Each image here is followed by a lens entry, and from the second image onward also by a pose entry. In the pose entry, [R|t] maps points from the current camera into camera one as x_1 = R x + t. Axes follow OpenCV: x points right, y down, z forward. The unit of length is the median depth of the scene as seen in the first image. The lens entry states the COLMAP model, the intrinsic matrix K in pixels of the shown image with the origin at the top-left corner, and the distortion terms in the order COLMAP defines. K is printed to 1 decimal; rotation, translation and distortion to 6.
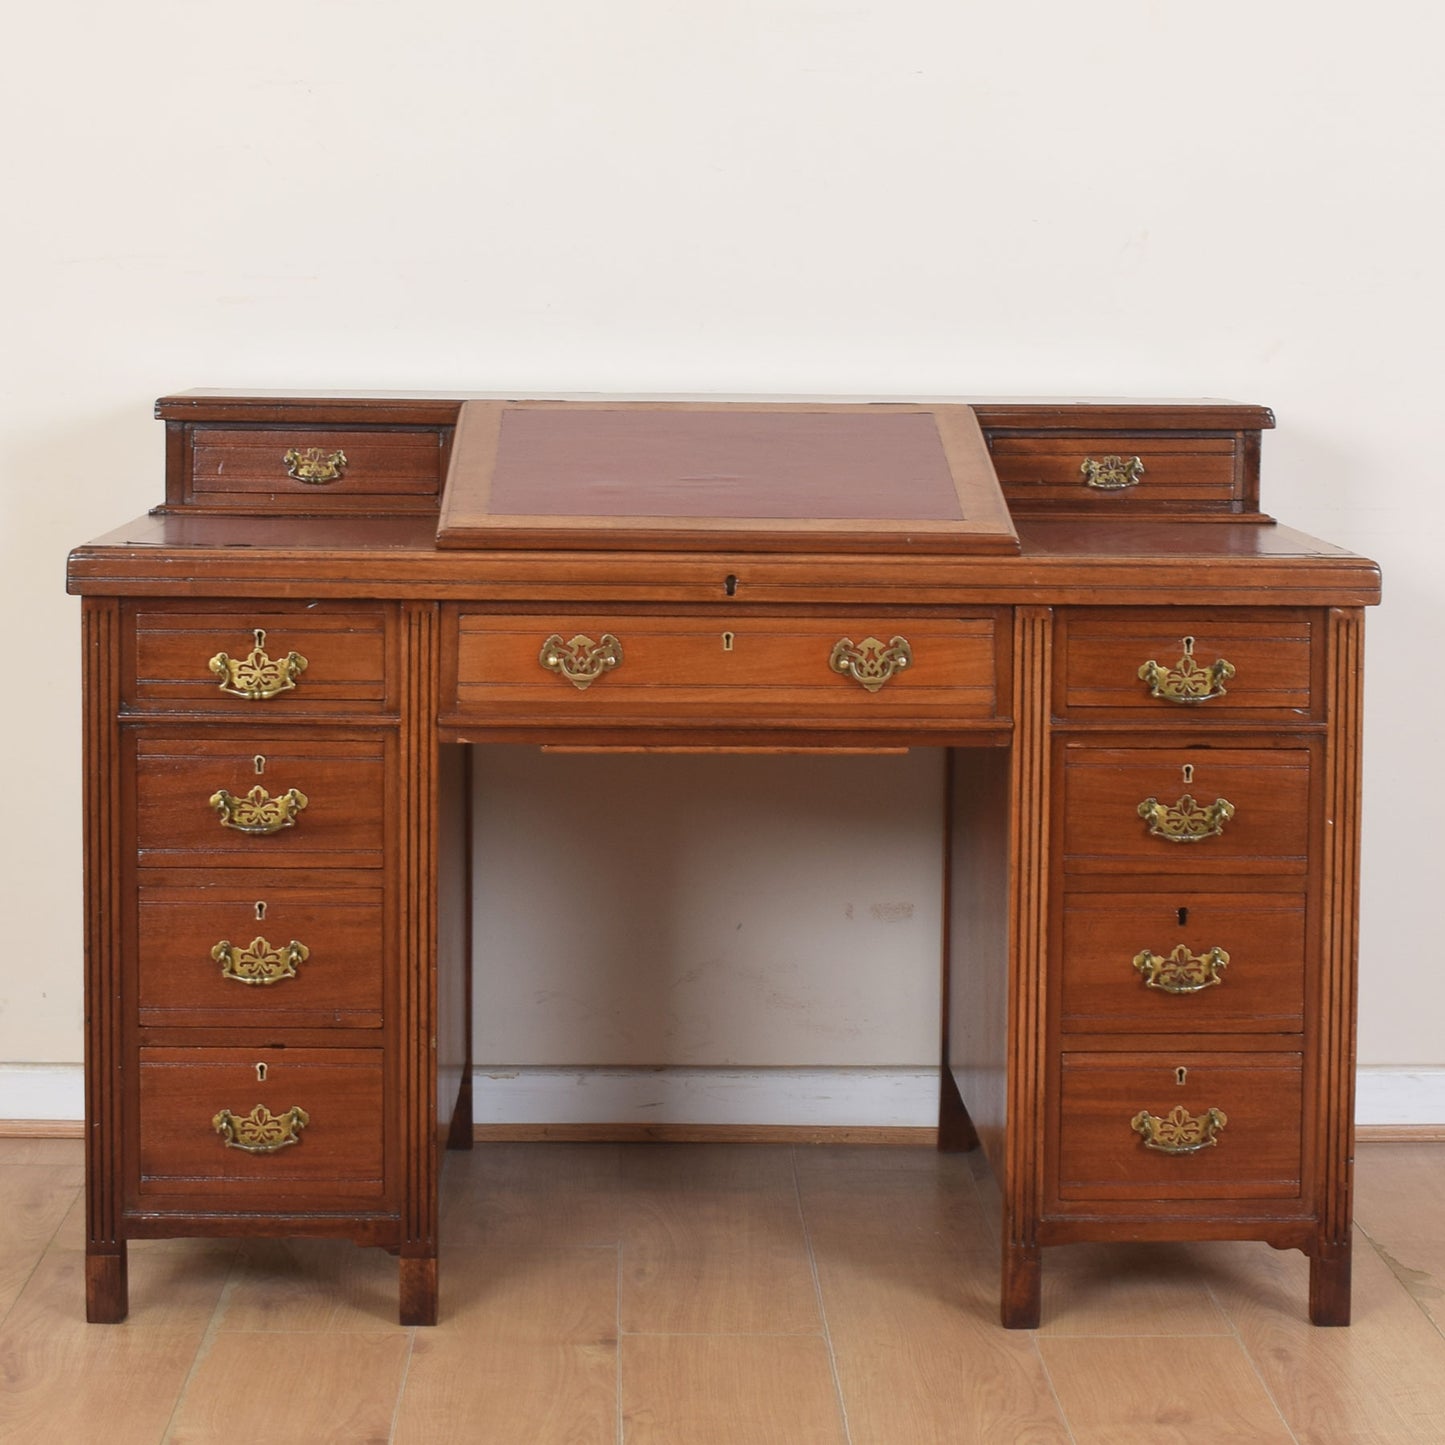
lens RADIAL K [[3687.9, 0, 737.0], [0, 3687.9, 494.3], [0, 0, 1]] dist [-0.042889, 0.000000]
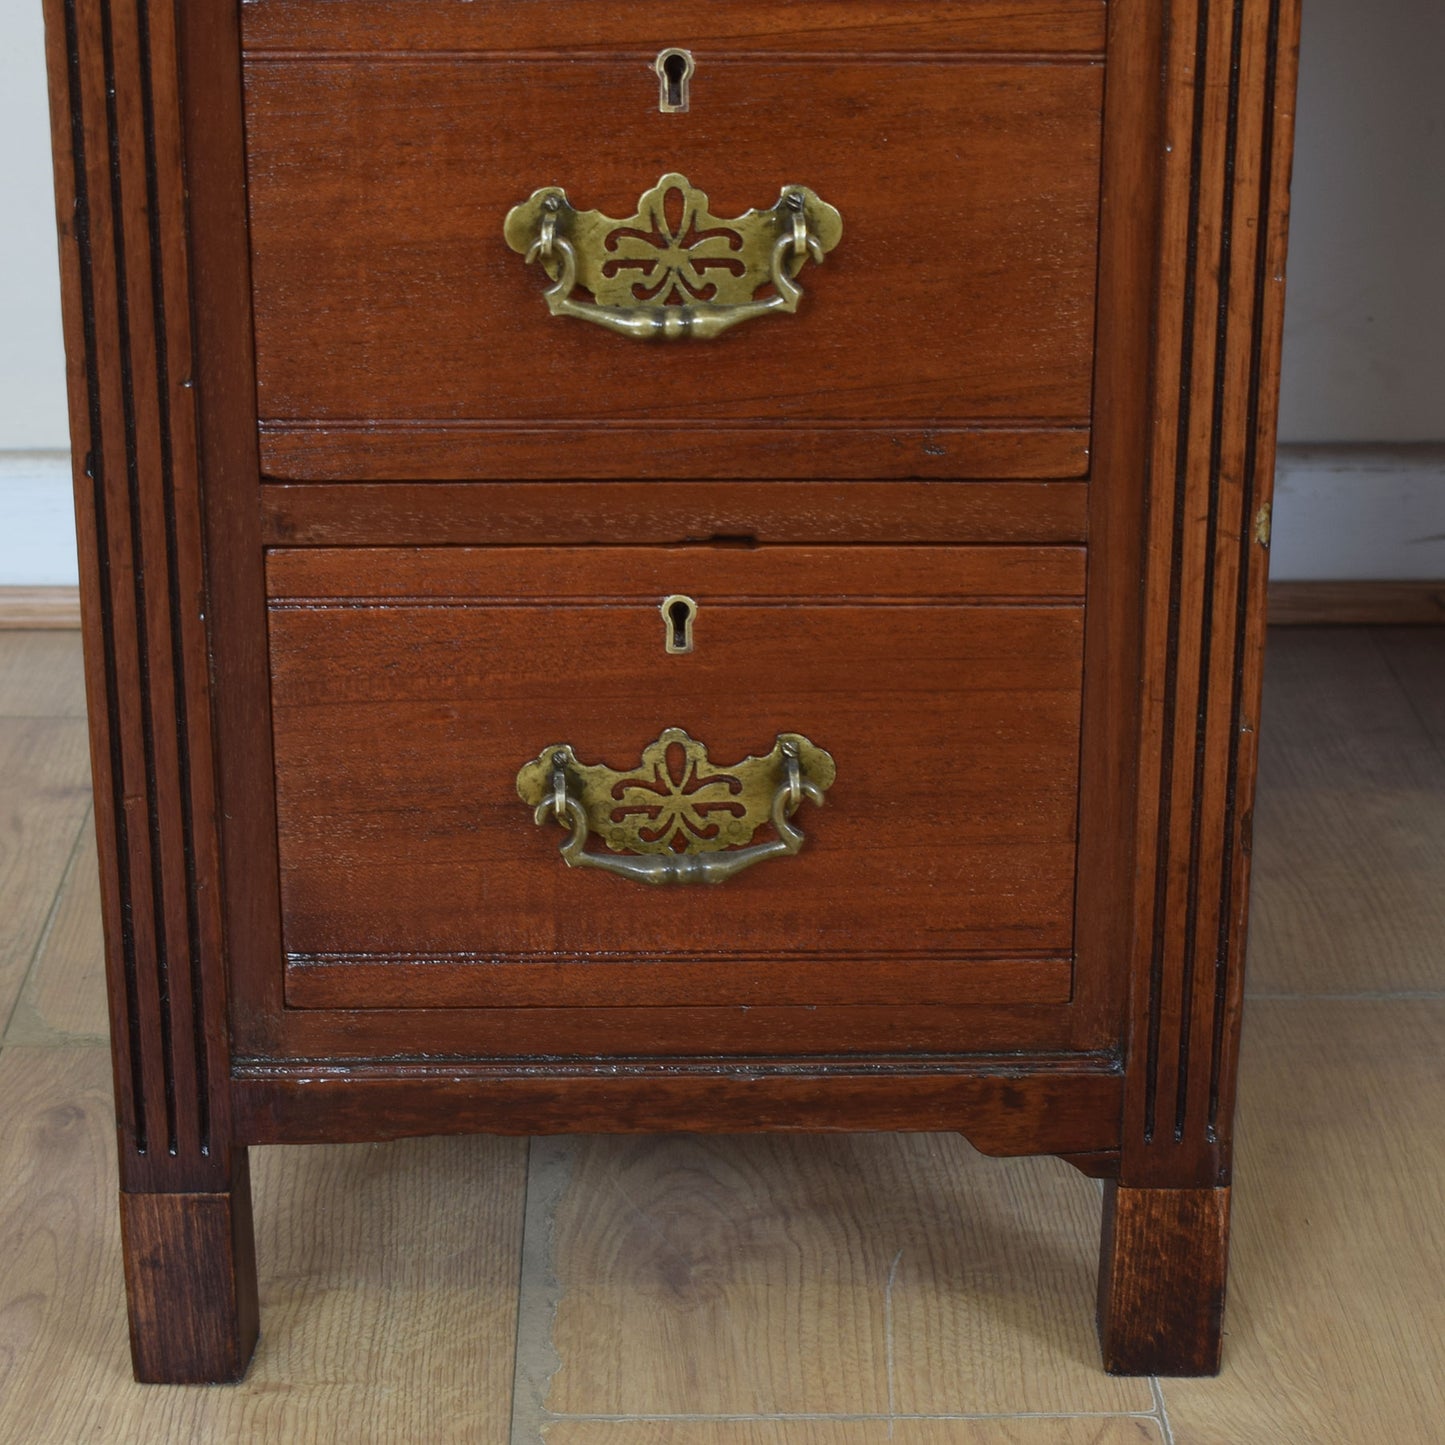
lens RADIAL K [[3687.9, 0, 737.8], [0, 3687.9, 737.3], [0, 0, 1]] dist [-0.042889, 0.000000]
pose [[0.999926, -0.009112, 0.008089, -0.126859], [0.006338, 0.955970, 0.293396, 0.077944], [-0.010406, -0.293323, 0.955957, 0.711357]]
